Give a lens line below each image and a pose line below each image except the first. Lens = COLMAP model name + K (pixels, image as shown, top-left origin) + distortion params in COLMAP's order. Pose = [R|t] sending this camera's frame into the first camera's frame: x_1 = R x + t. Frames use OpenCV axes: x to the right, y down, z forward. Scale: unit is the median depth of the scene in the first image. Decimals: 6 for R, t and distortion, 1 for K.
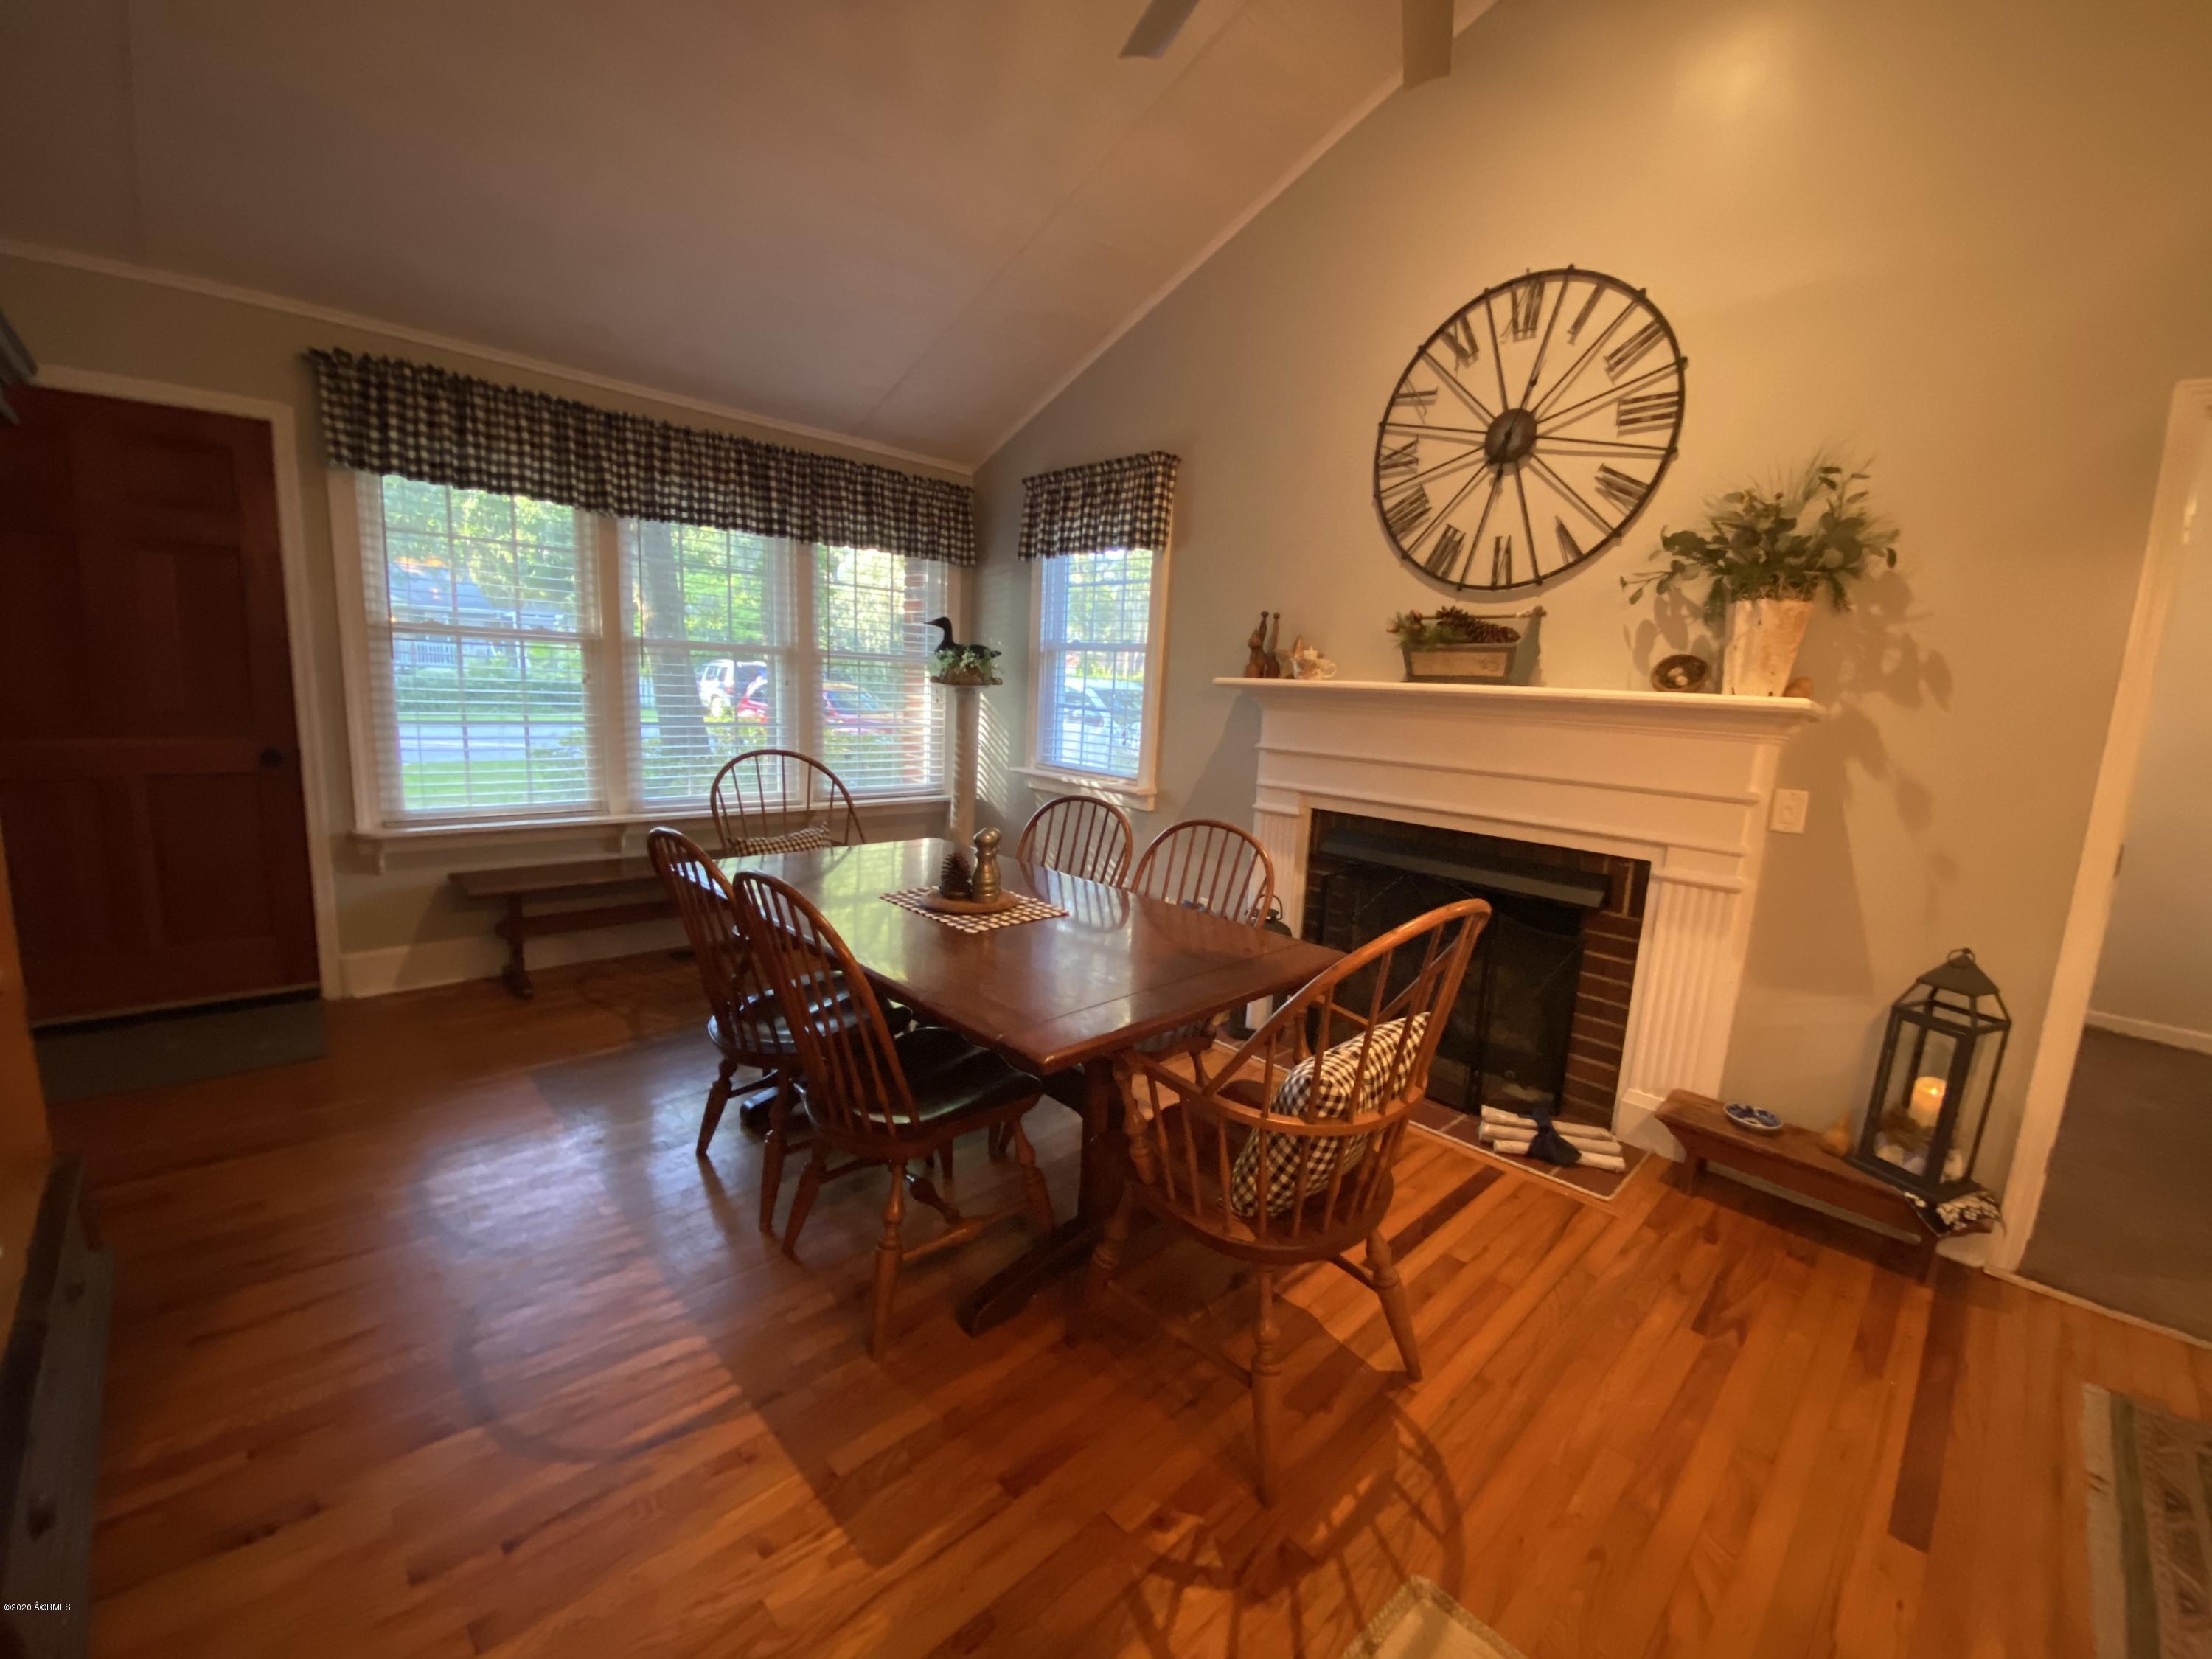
lens RADIAL K [[888.1, 0, 1113.2], [0, 888.1, 831.0], [0, 0, 1]] dist [0.025454, -0.022881]
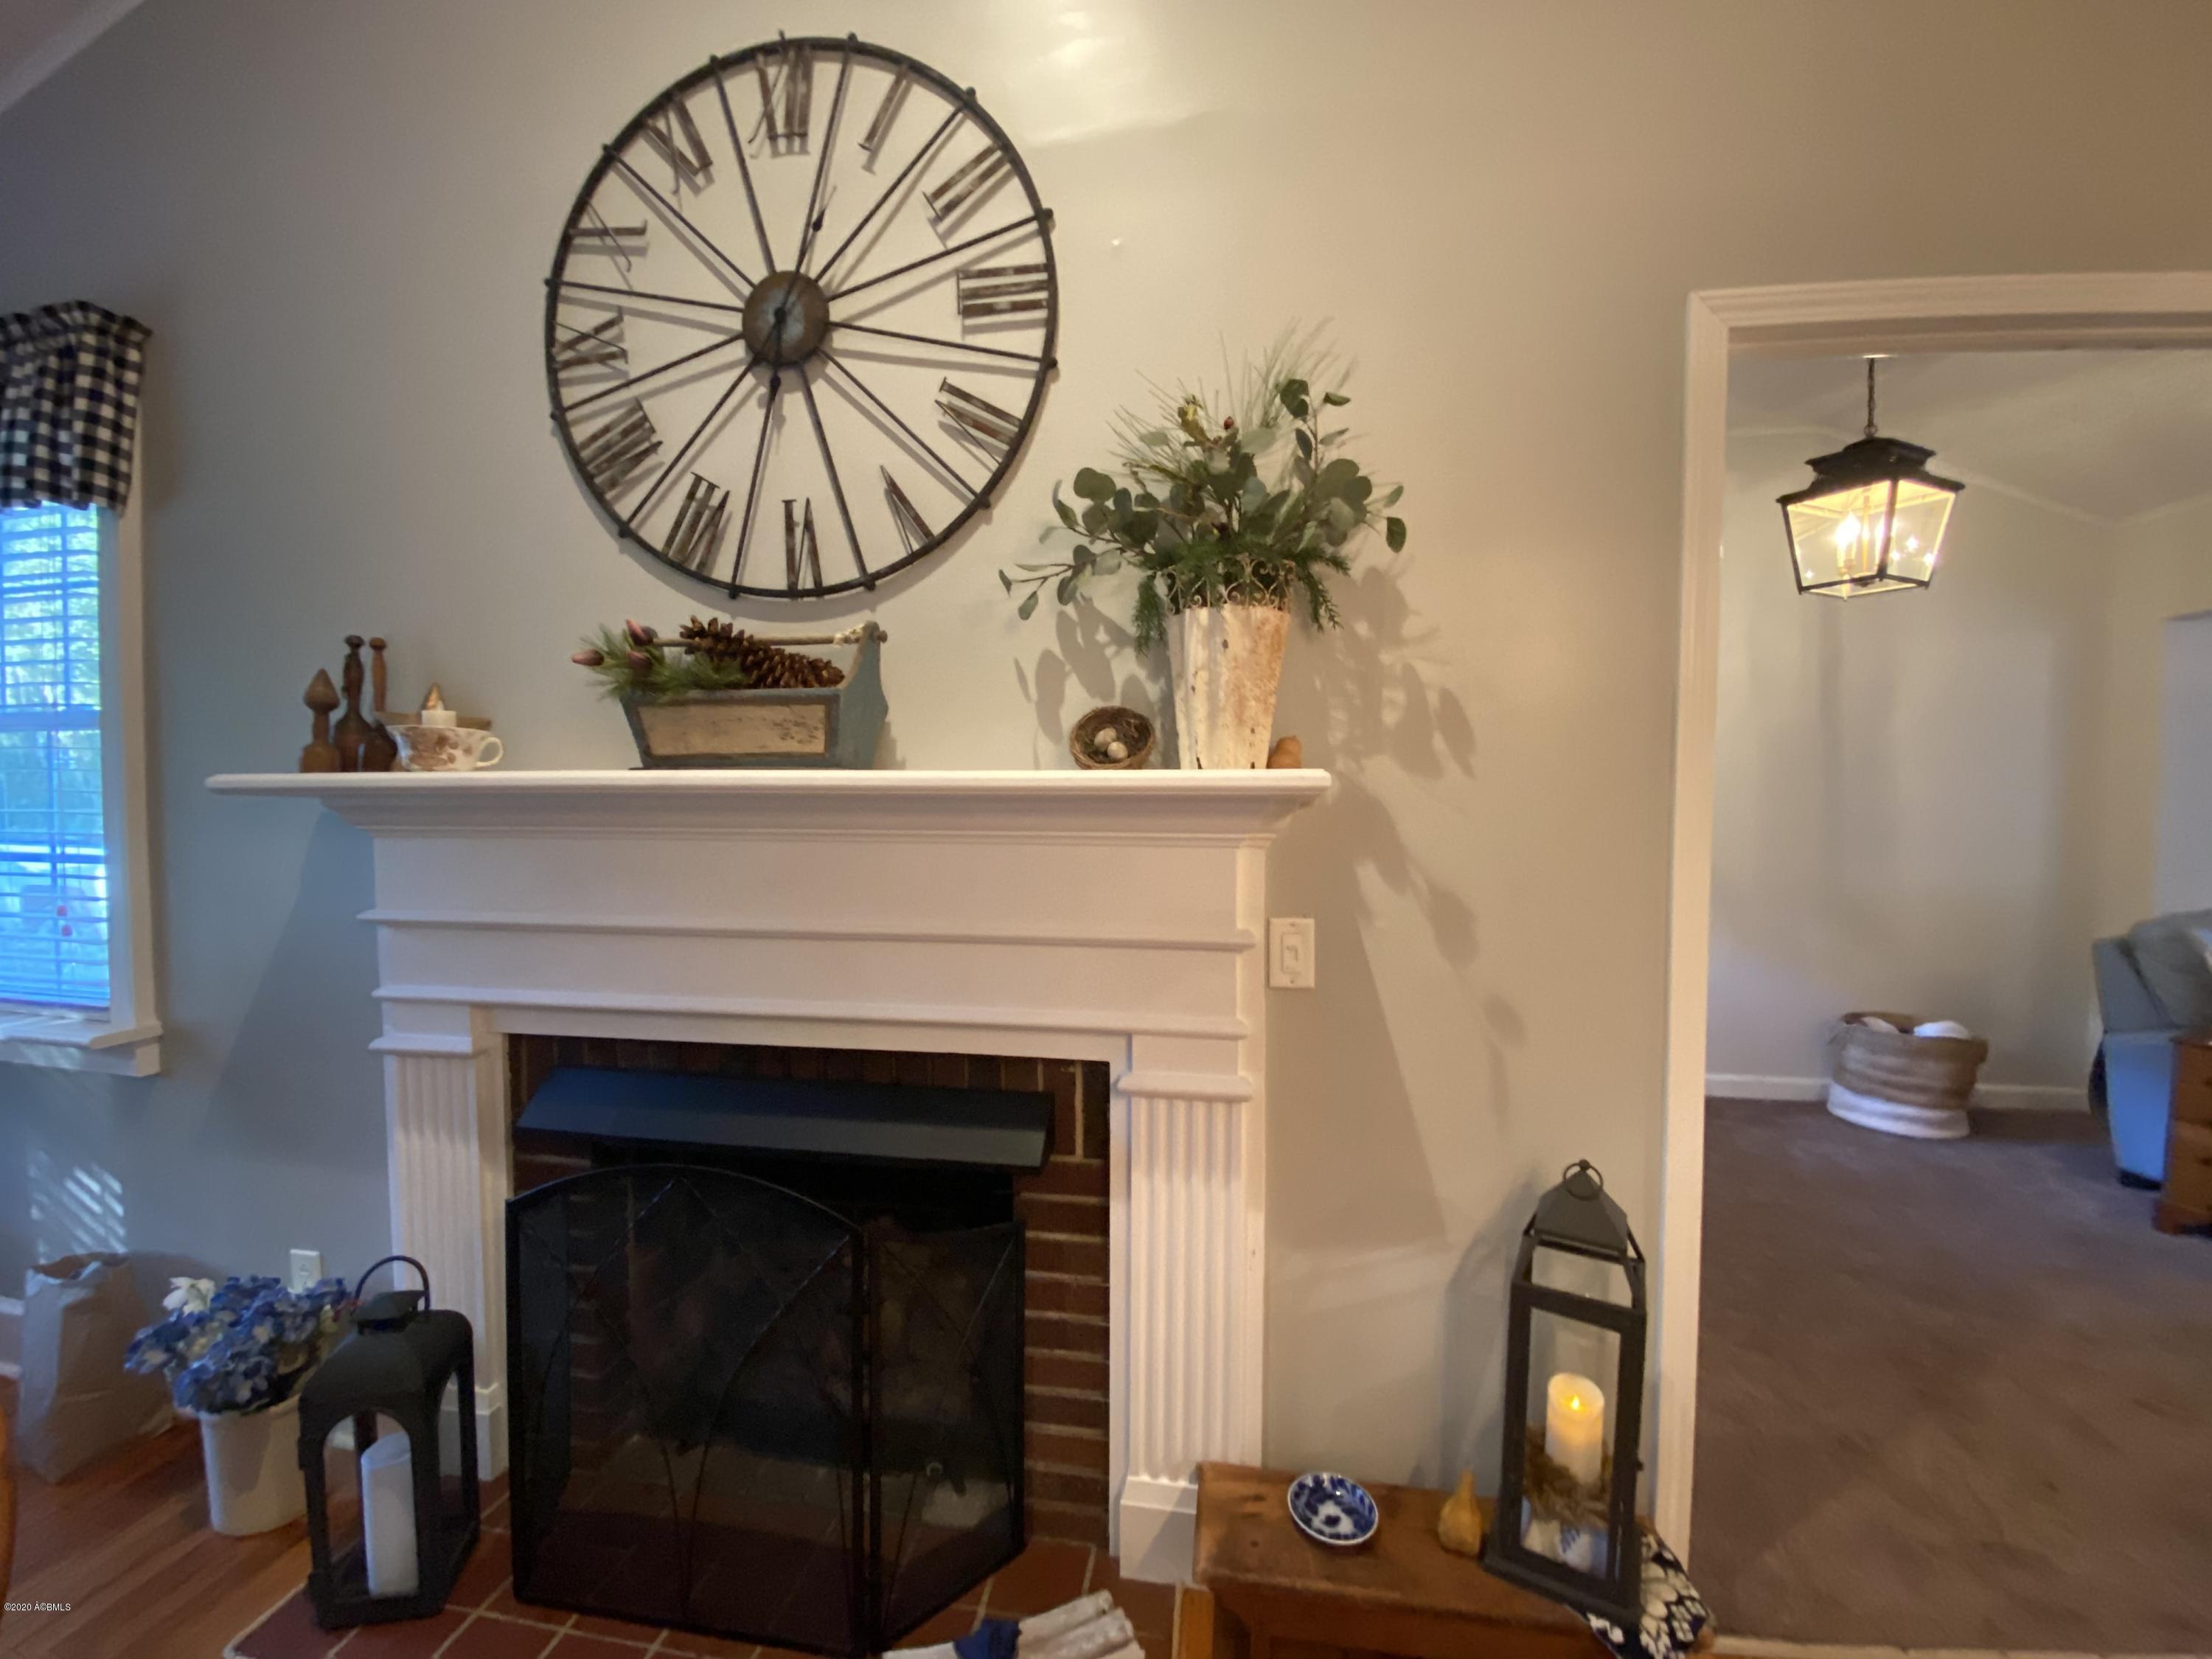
lens RADIAL K [[888.1, 0, 1113.2], [0, 888.1, 831.0], [0, 0, 1]] dist [0.025454, -0.022881]
pose [[0.800627, -0.071513, 0.594880, 0.265550], [0.137096, 0.988377, -0.065695, -0.072561], [-0.583268, 0.134153, 0.801125, 0.504038]]
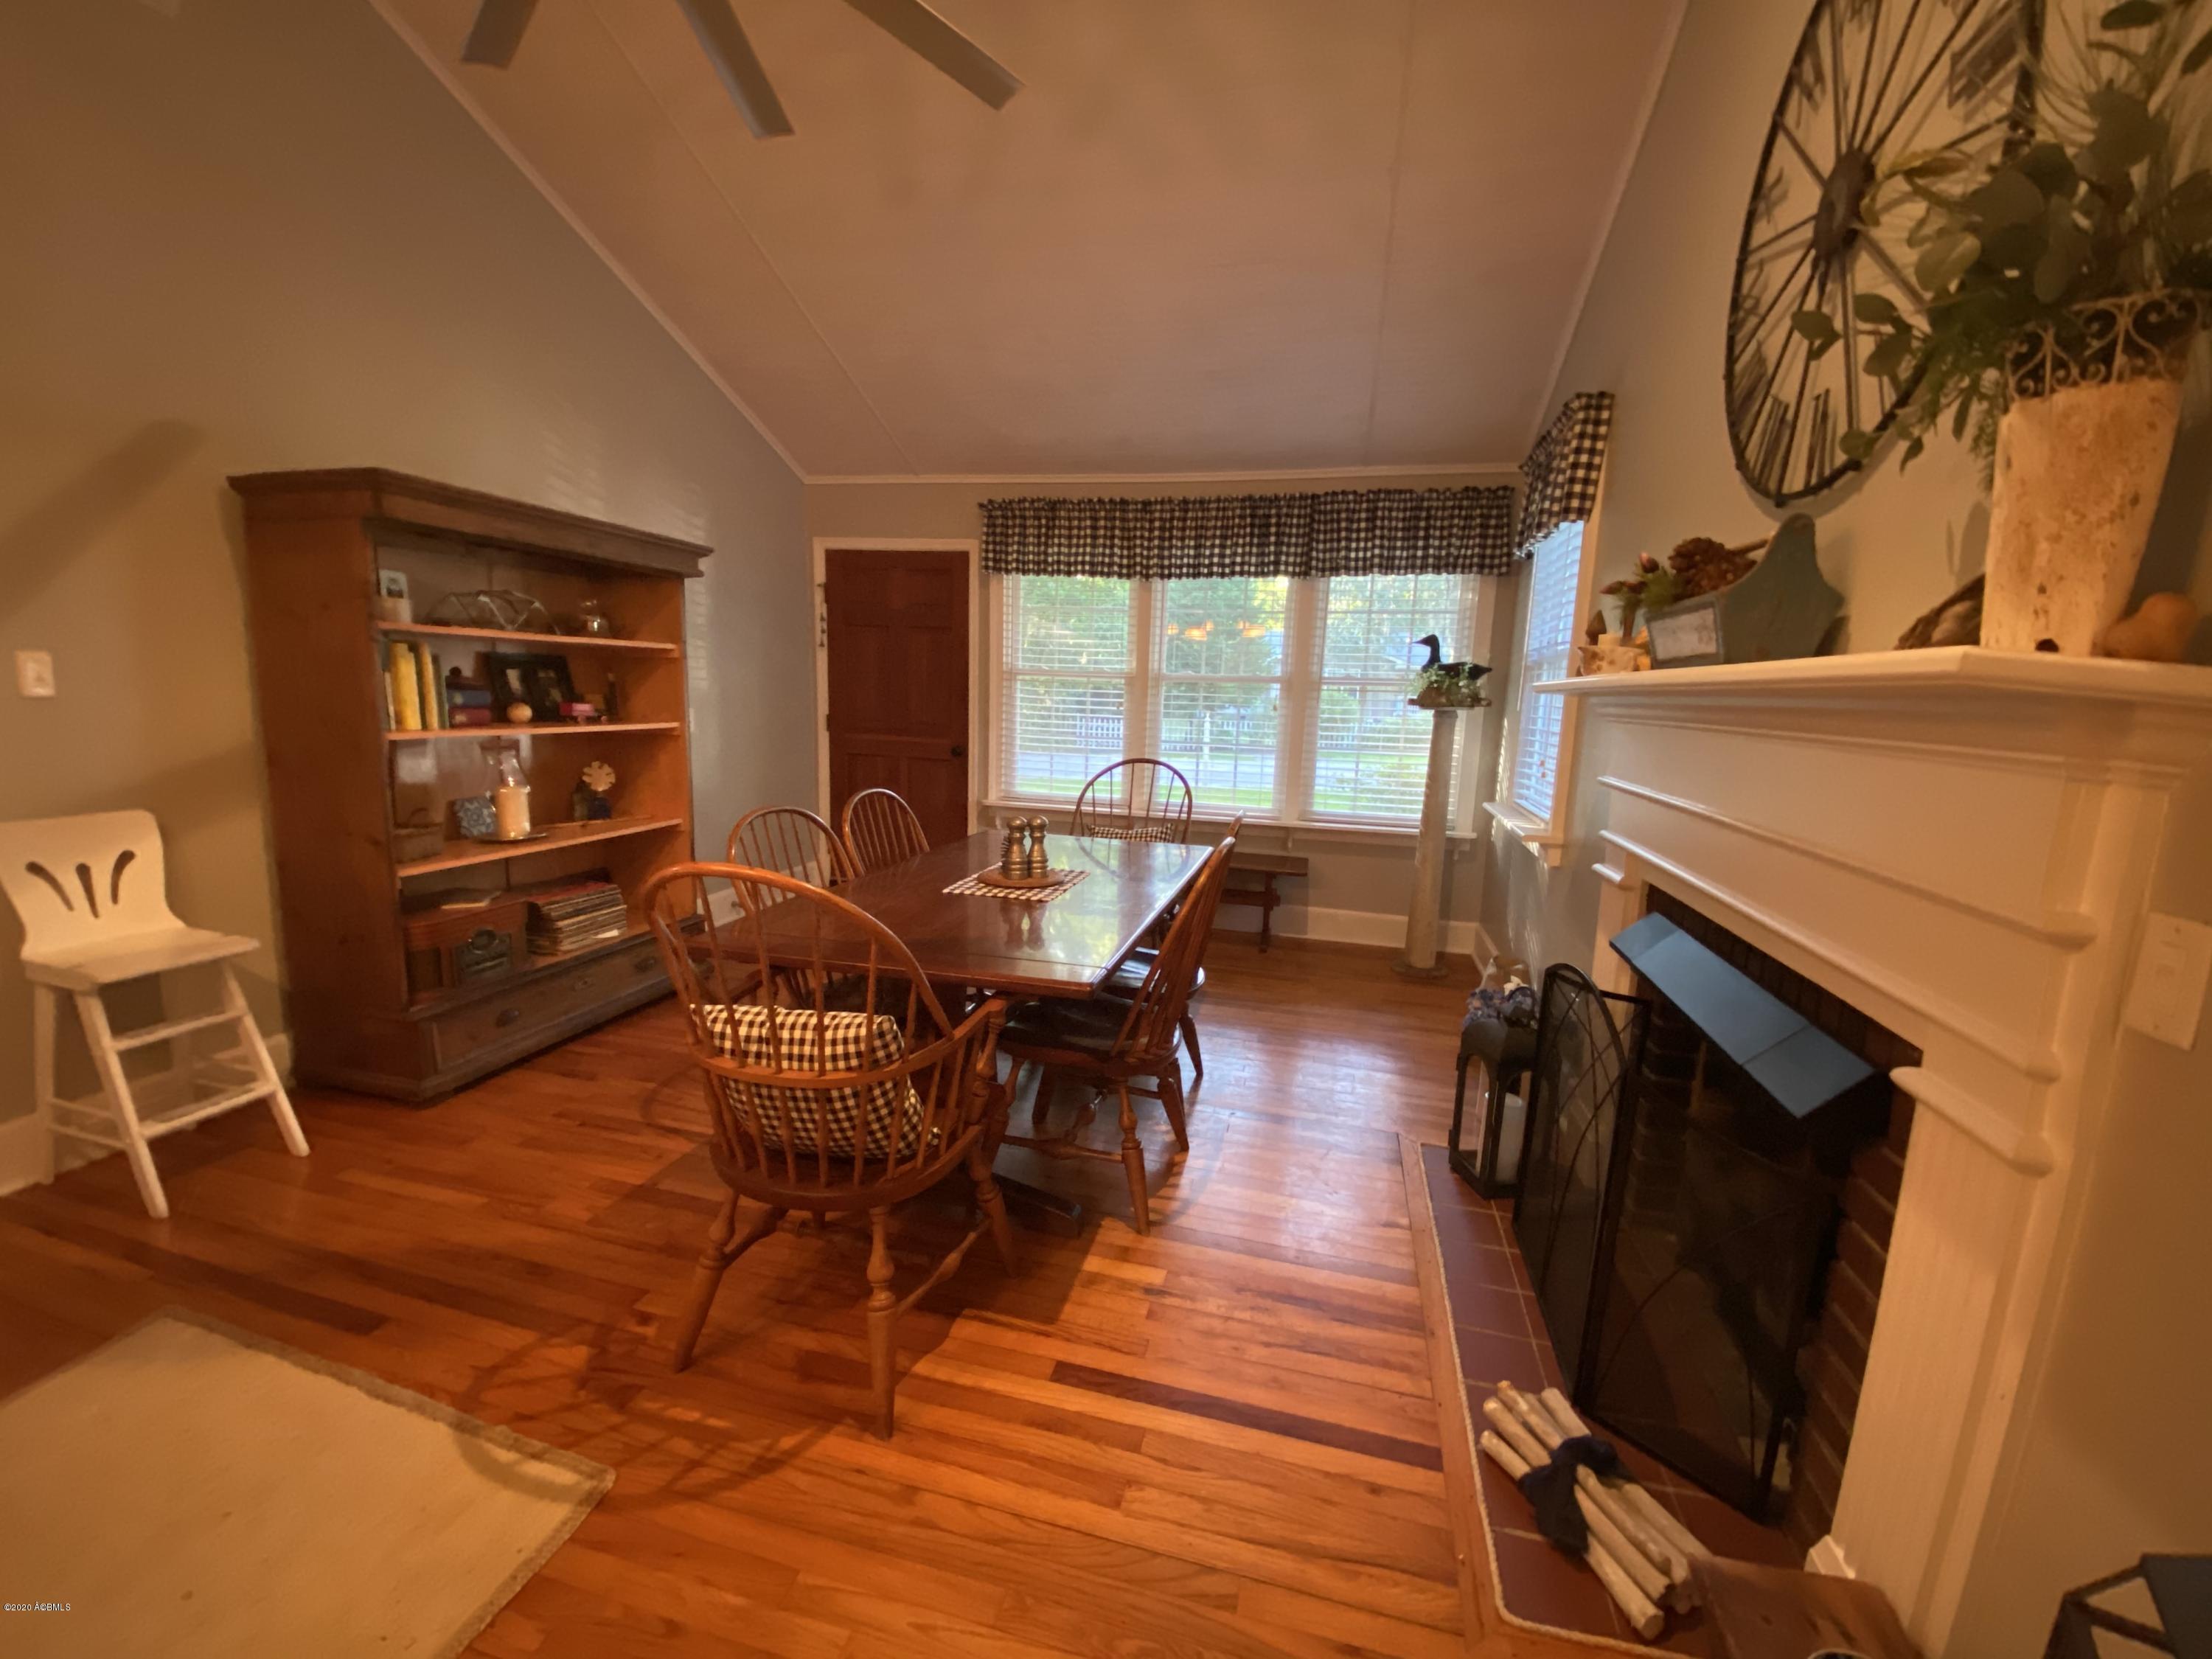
lens RADIAL K [[888.1, 0, 1113.2], [0, 888.1, 831.0], [0, 0, 1]] dist [0.025454, -0.022881]
pose [[0.525595, 0.102260, -0.844567, 0.724540], [-0.148862, 0.988488, 0.027046, -0.024027], [0.837610, 0.111508, 0.534767, 0.411466]]
